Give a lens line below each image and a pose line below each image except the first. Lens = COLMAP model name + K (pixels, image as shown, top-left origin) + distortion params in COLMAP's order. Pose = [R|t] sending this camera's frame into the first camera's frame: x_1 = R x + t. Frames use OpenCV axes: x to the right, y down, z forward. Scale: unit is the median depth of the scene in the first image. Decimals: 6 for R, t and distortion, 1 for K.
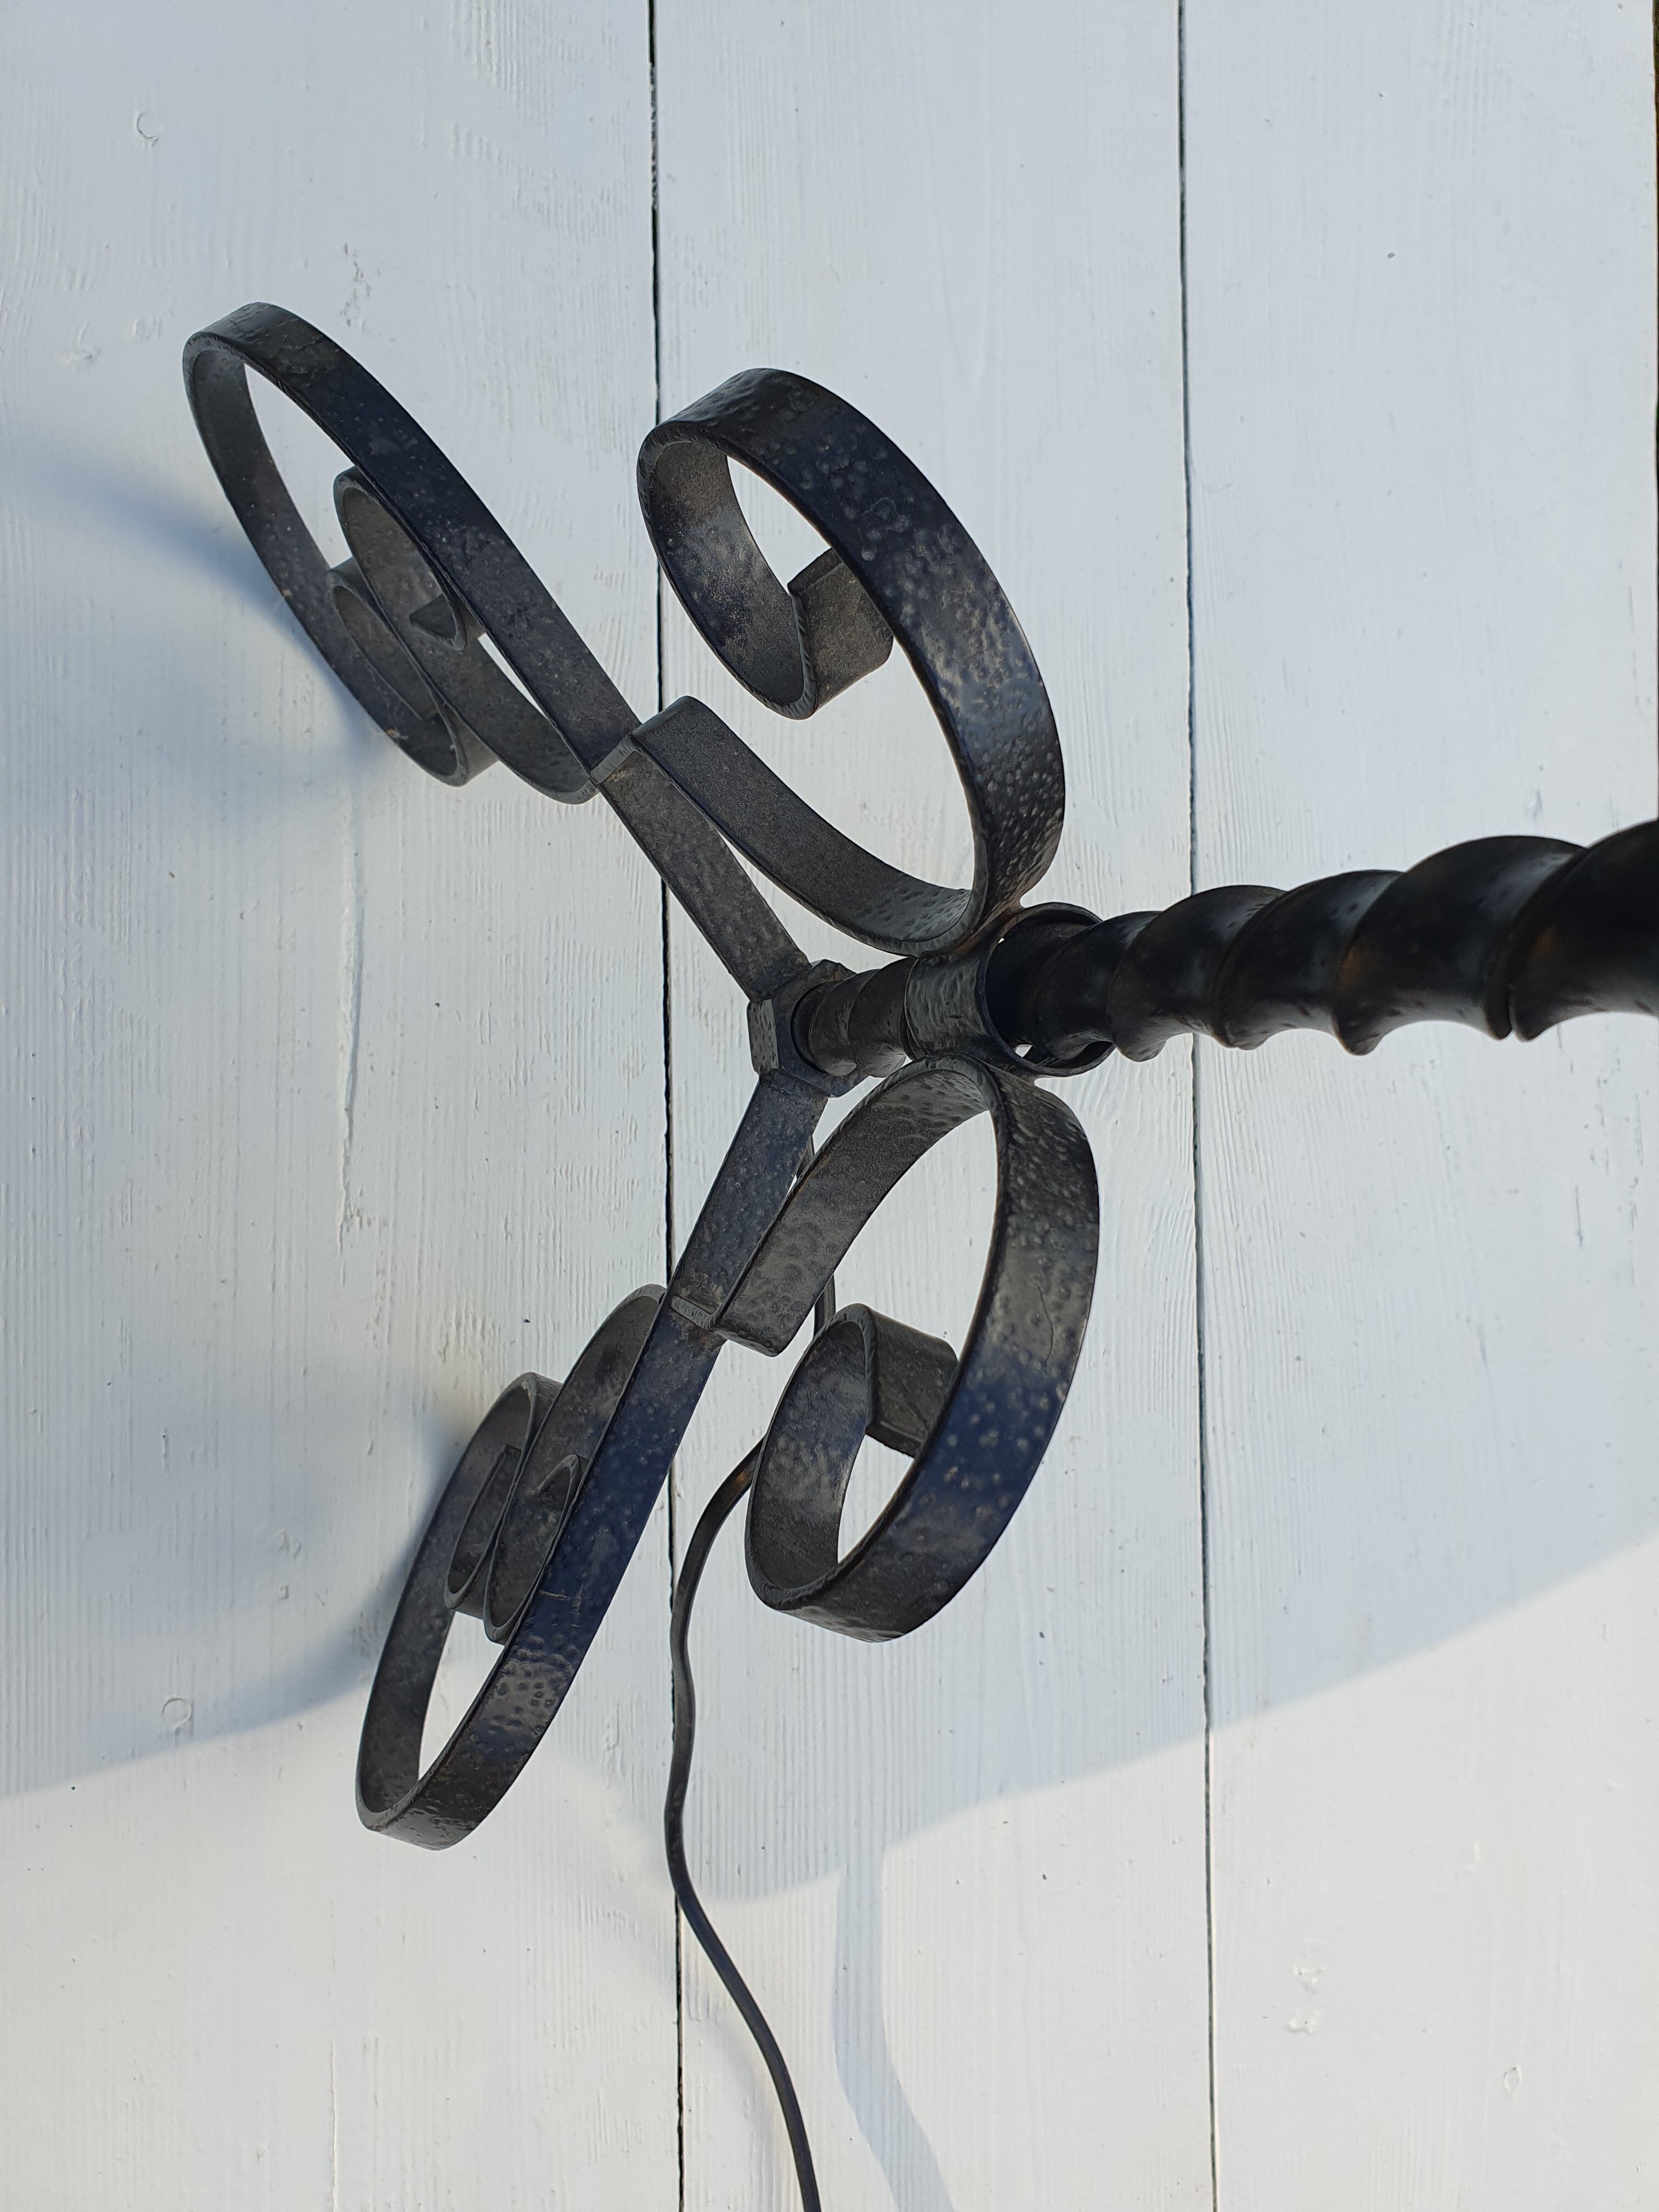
lens RADIAL K [[1699.5, 0, 833.1], [0, 1699.5, 1105.2], [0, 0, 1]] dist [-0.009958, -0.002760]
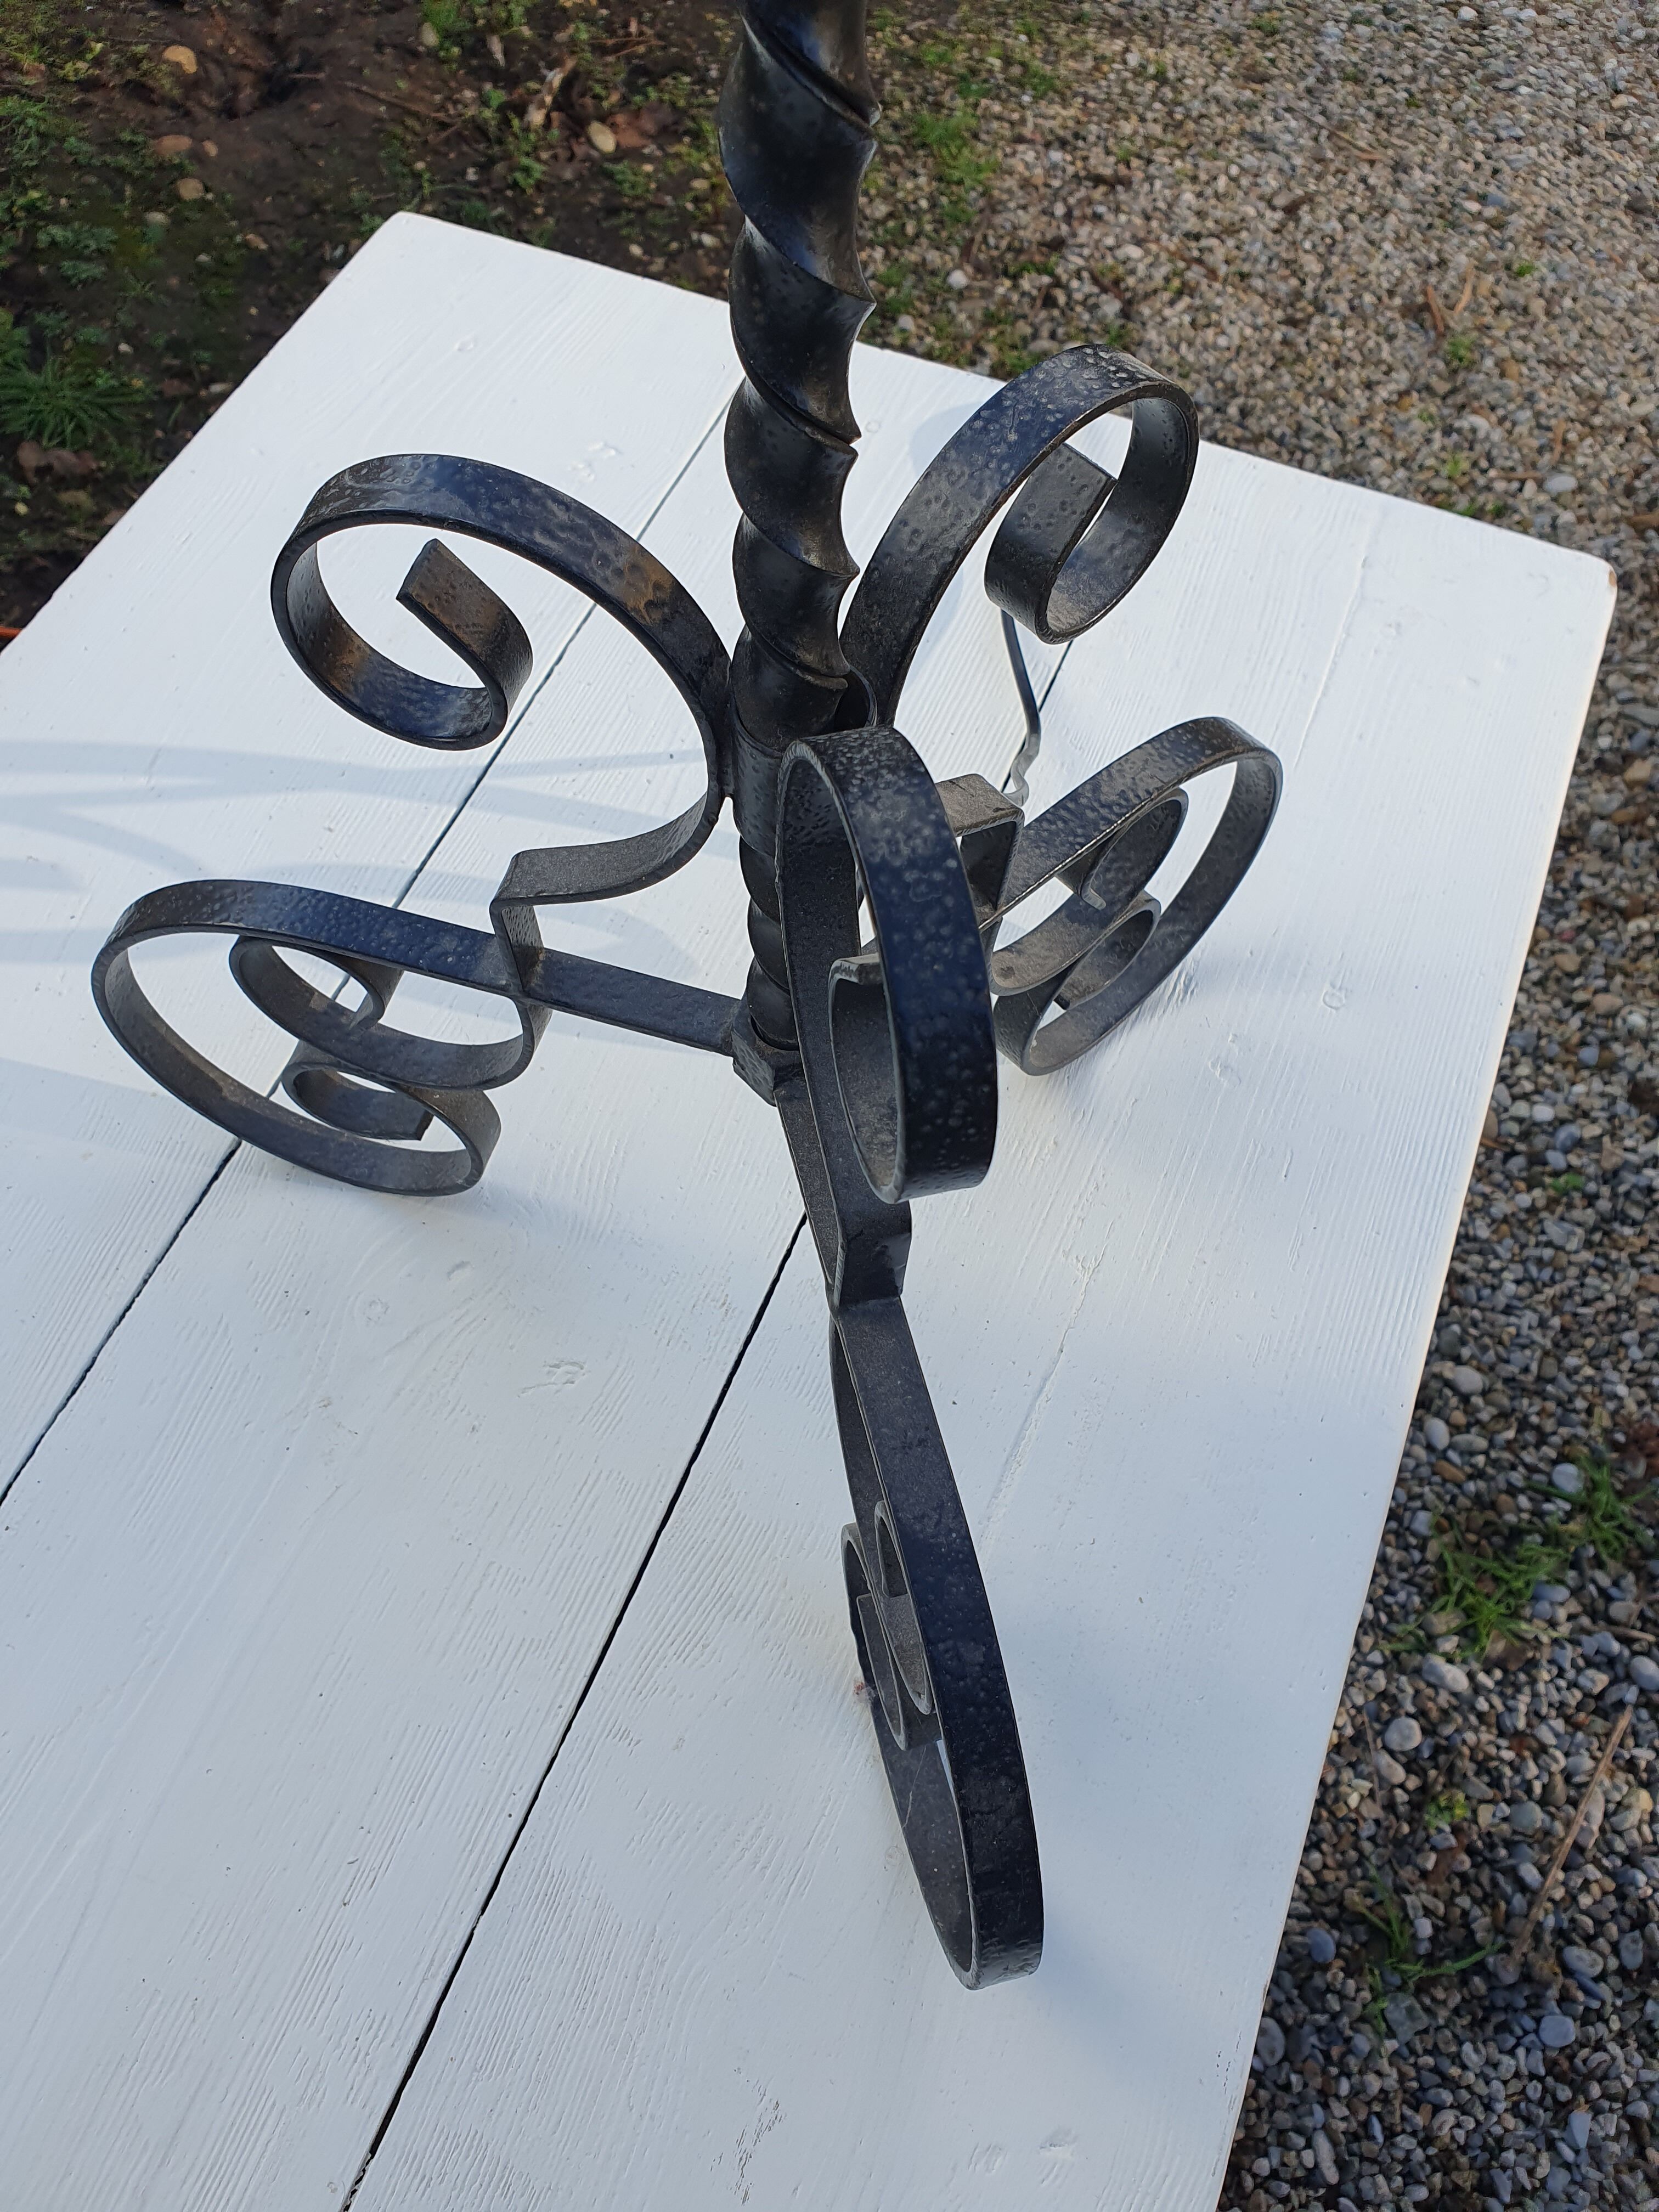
lens RADIAL K [[1699.5, 0, 824.5], [0, 1699.5, 1113.7], [0, 0, 1]] dist [-0.009958, -0.002760]
pose [[-0.857198, -0.497513, -0.133013, 0.072604], [0.387529, -0.793260, 0.469638, -0.457157], [-0.339165, 0.351026, 0.872782, 0.025911]]
